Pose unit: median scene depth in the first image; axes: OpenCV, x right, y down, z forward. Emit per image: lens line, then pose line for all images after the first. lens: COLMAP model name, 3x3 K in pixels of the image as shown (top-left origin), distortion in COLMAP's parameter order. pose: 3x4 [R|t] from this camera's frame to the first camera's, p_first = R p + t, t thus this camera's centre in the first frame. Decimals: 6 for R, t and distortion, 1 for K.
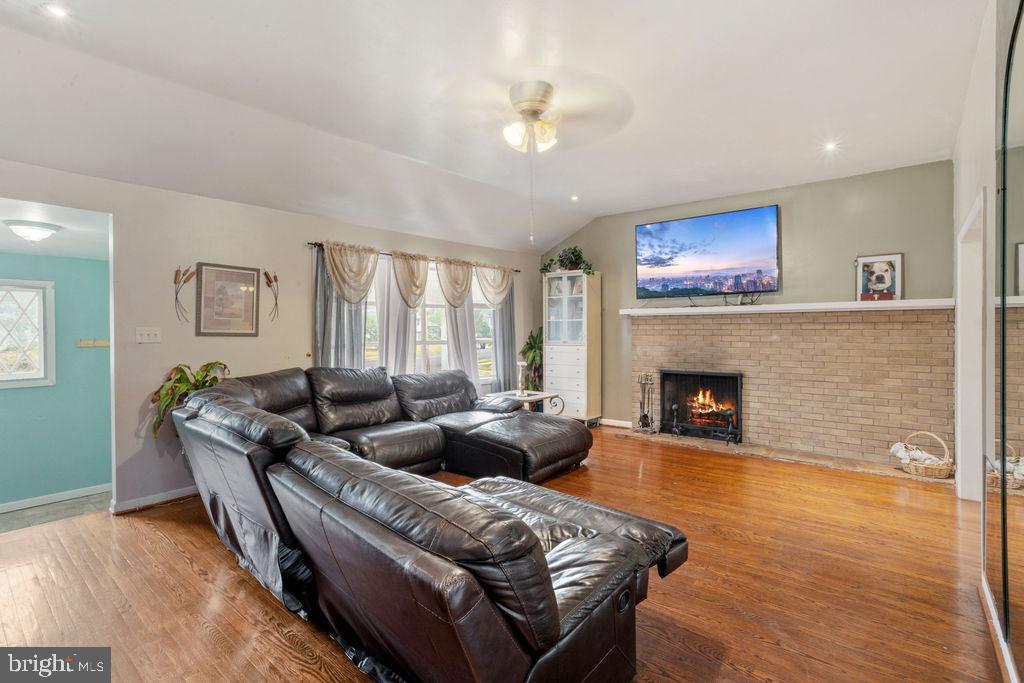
lens RADIAL K [[488.9, 0, 508.4], [0, 488.9, 329.0], [0, 0, 1]] dist [-0.036446, 0.028903]
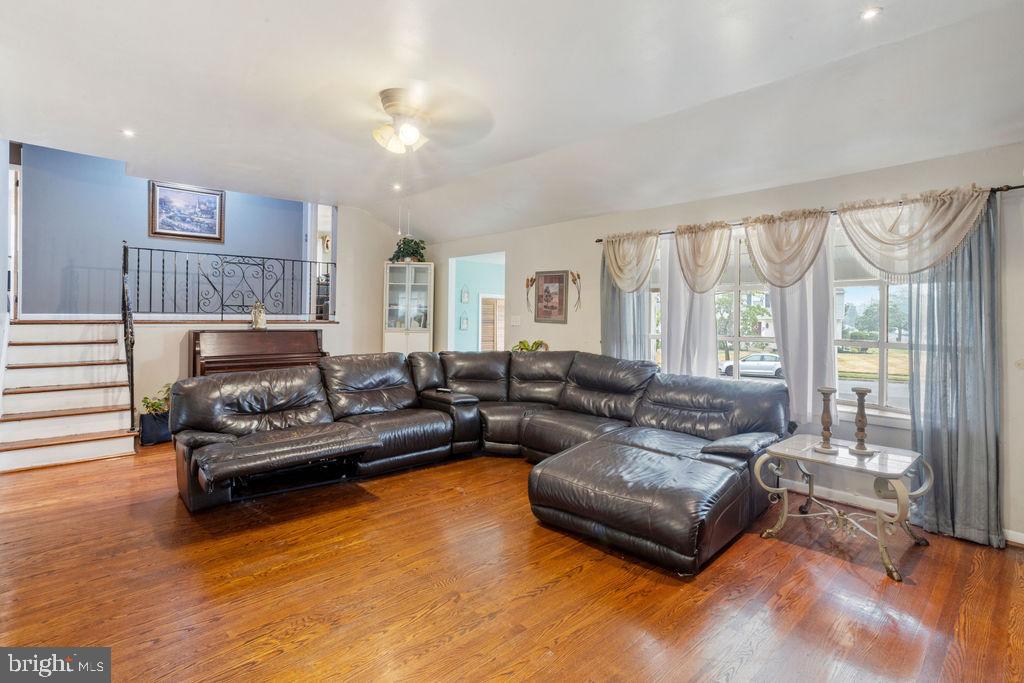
lens RADIAL K [[502.8, 0, 497.7], [0, 502.8, 323.7], [0, 0, 1]] dist [-0.052854, 0.032532]
pose [[-0.138237, 0.012628, -0.990319, 0.805370], [-0.015783, 0.999764, 0.014952, -0.002333], [0.990273, 0.017698, -0.138005, 1.005635]]
